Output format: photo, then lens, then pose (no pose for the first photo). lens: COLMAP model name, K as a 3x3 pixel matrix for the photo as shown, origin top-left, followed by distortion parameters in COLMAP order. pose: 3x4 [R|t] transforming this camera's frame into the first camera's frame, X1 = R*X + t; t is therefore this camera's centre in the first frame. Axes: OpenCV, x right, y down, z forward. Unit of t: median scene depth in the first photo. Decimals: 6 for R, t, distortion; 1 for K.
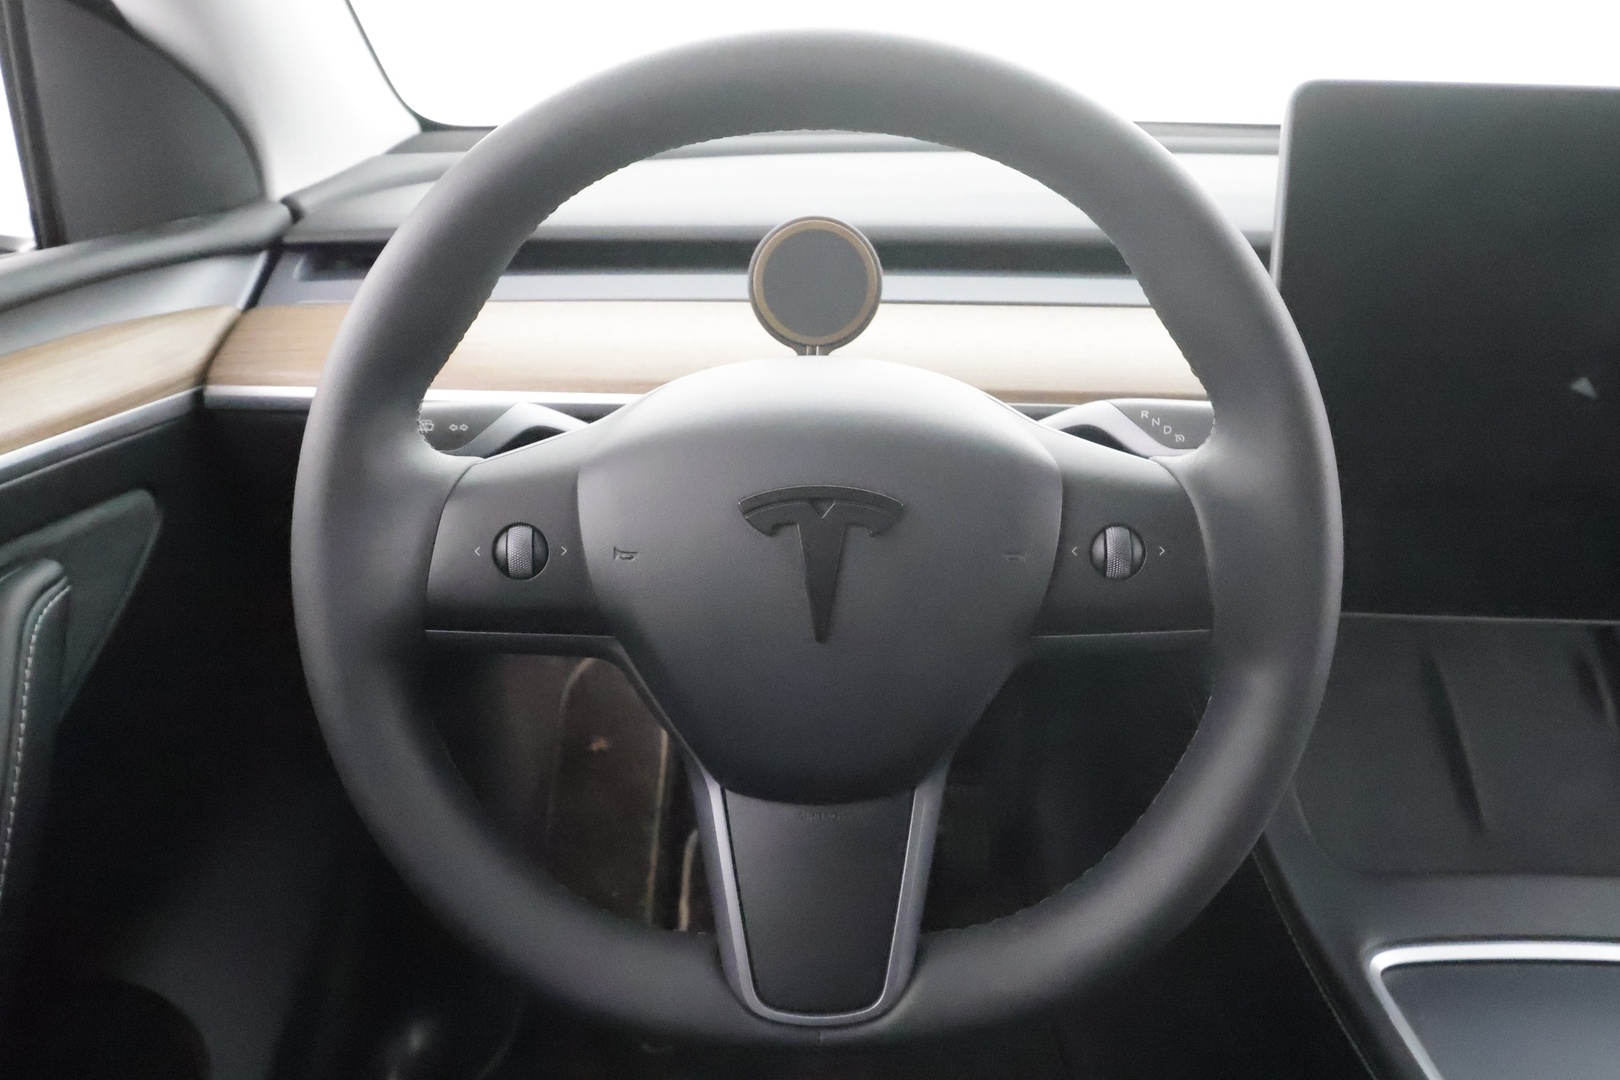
lens RADIAL K [[1204.2, 0, 810.0], [0, 1204.2, 540.0], [0, 0, 1]] dist [-0.006595, -0.001714]
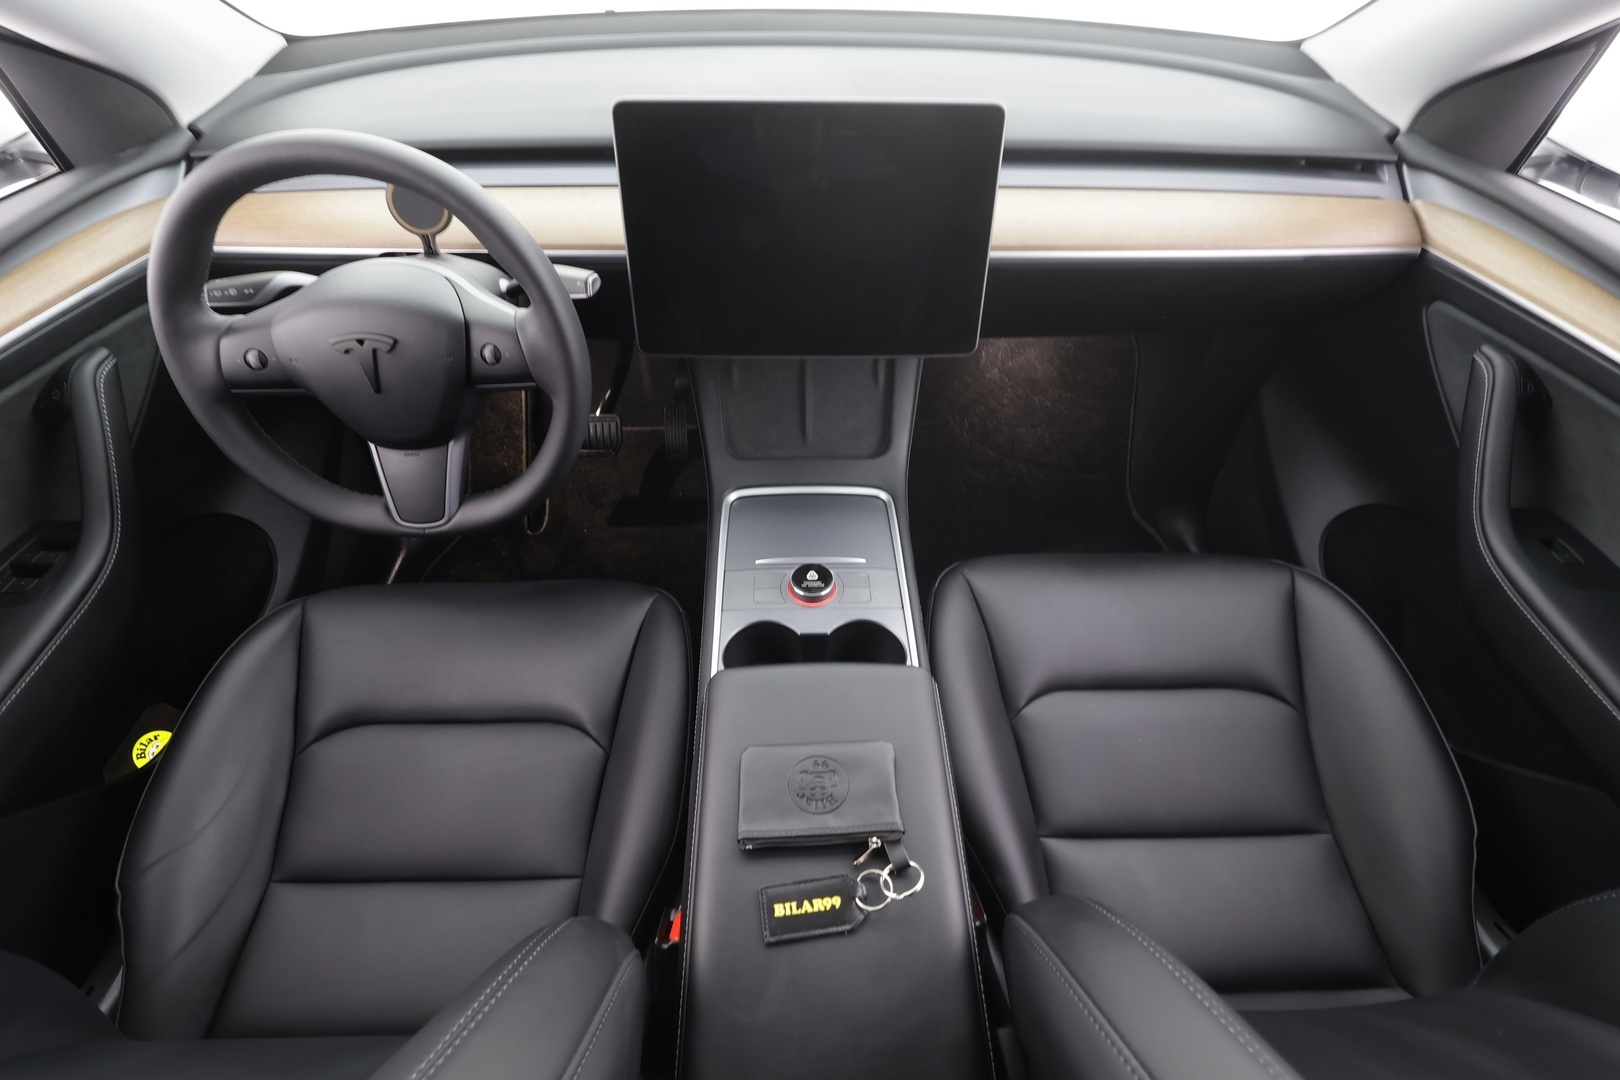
lens RADIAL K [[756.2, 0, 810.0], [0, 756.2, 540.0], [0, 0, 1]] dist [0.003033, 0.000607]
pose [[0.999777, -0.020082, -0.006521, 0.737053], [0.020997, 0.913112, 0.407168, -0.212976], [-0.002223, -0.407214, 0.913330, -0.492706]]
